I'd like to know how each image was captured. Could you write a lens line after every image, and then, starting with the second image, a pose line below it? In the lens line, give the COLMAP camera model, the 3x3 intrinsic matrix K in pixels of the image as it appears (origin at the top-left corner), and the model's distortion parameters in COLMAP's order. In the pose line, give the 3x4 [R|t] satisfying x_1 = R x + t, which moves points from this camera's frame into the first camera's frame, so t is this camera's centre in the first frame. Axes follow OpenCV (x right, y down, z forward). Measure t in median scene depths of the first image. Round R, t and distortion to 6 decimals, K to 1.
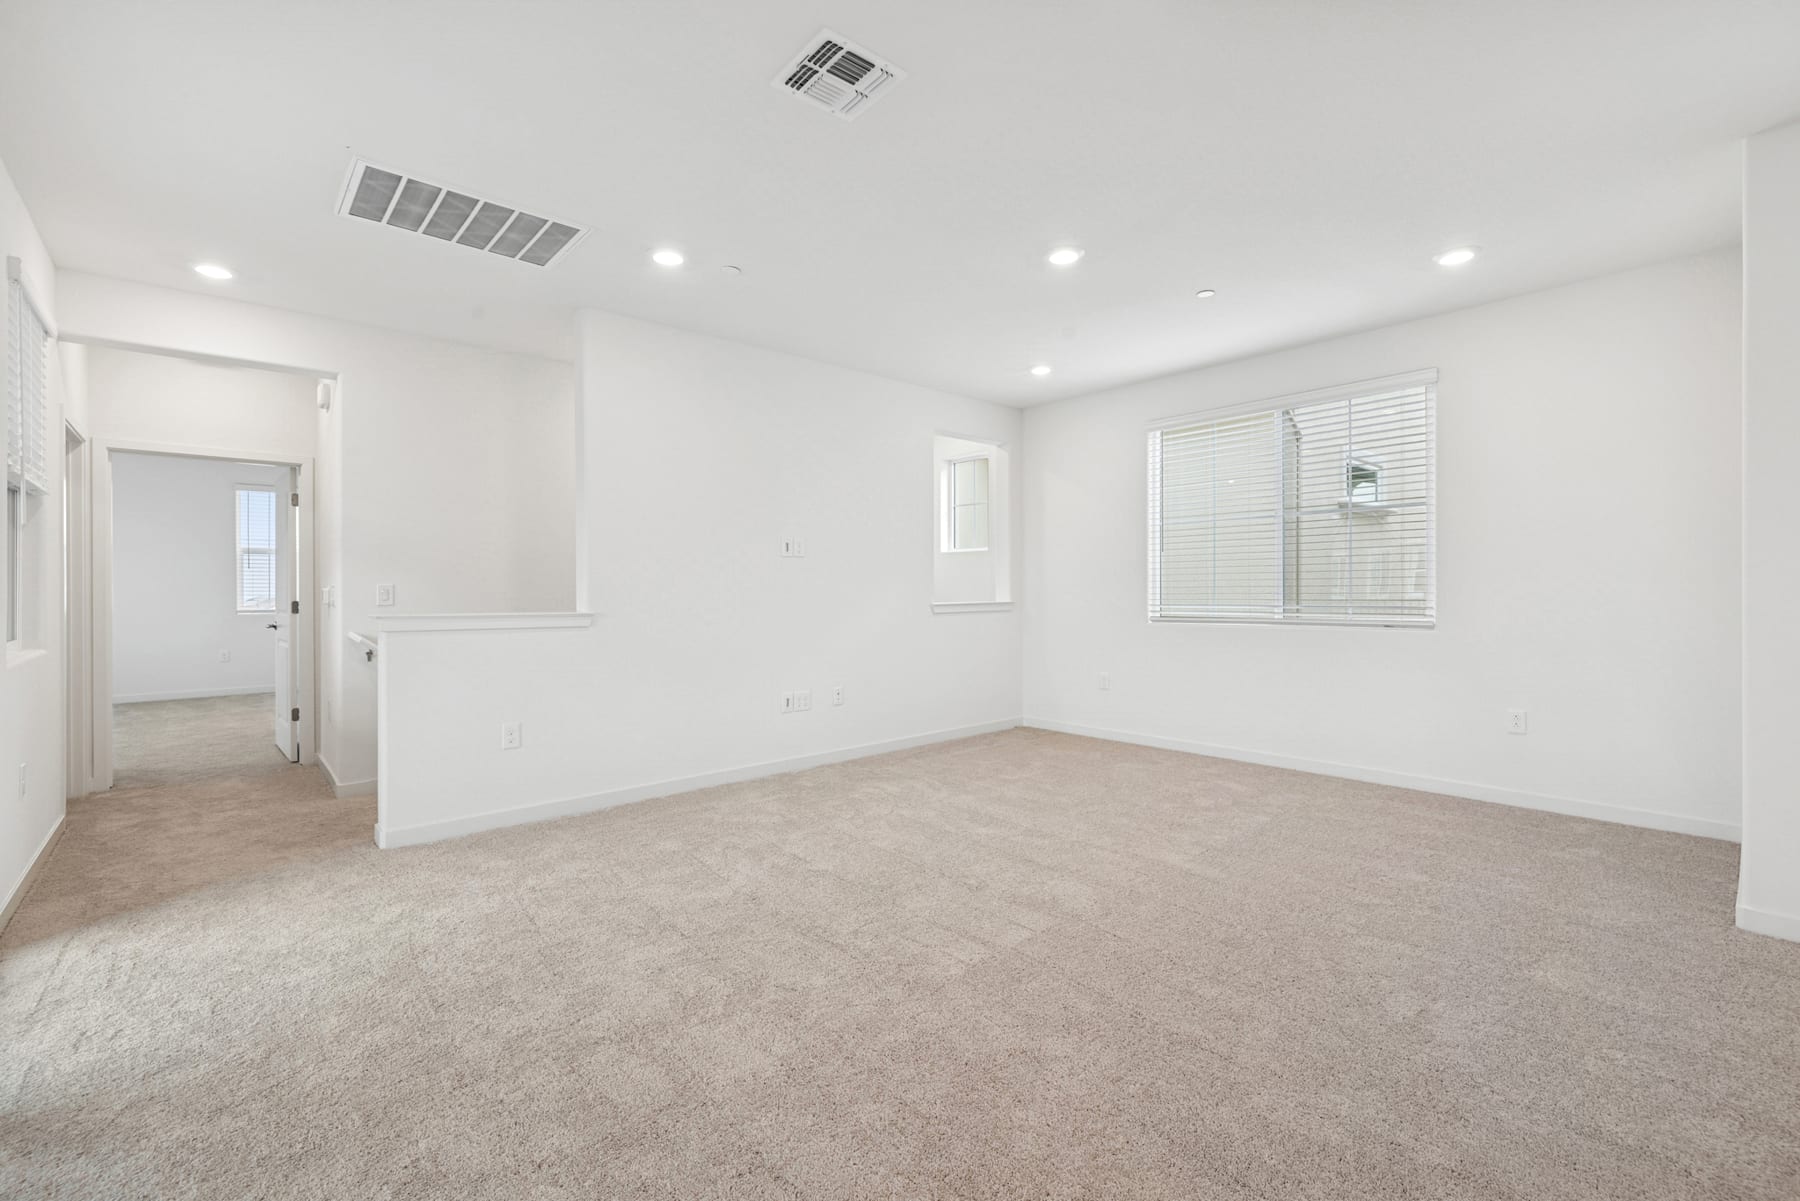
lens RADIAL K [[769.5, 0, 895.4], [0, 769.5, 585.5], [0, 0, 1]] dist [0.009801, 0.000058]
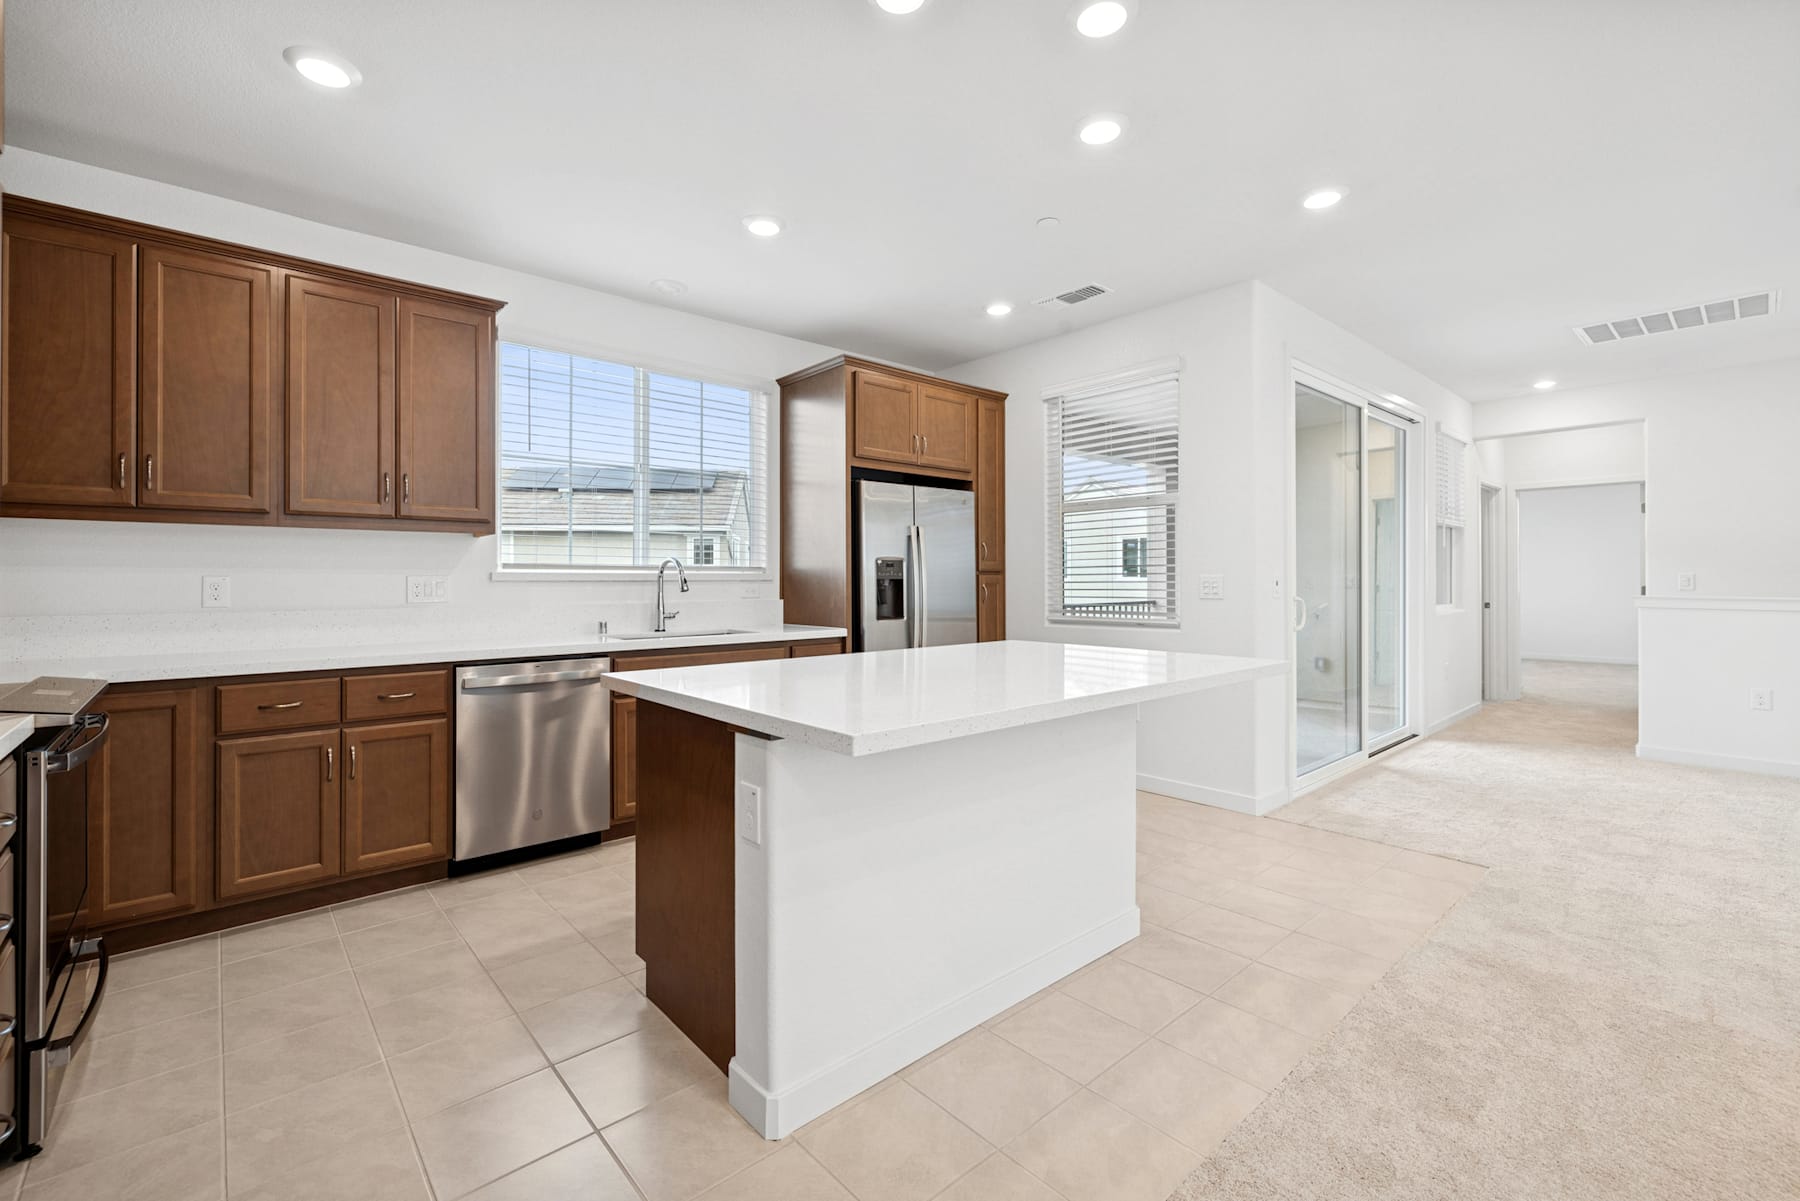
lens RADIAL K [[769.5, 0, 894.6], [0, 769.5, 588.2], [0, 0, 1]] dist [0.009801, 0.000058]
pose [[0.008325, 0.015400, -0.999847, 0.703828], [0.002319, 0.999878, 0.015419, 0.000366], [0.999963, -0.002447, 0.008289, -0.364927]]
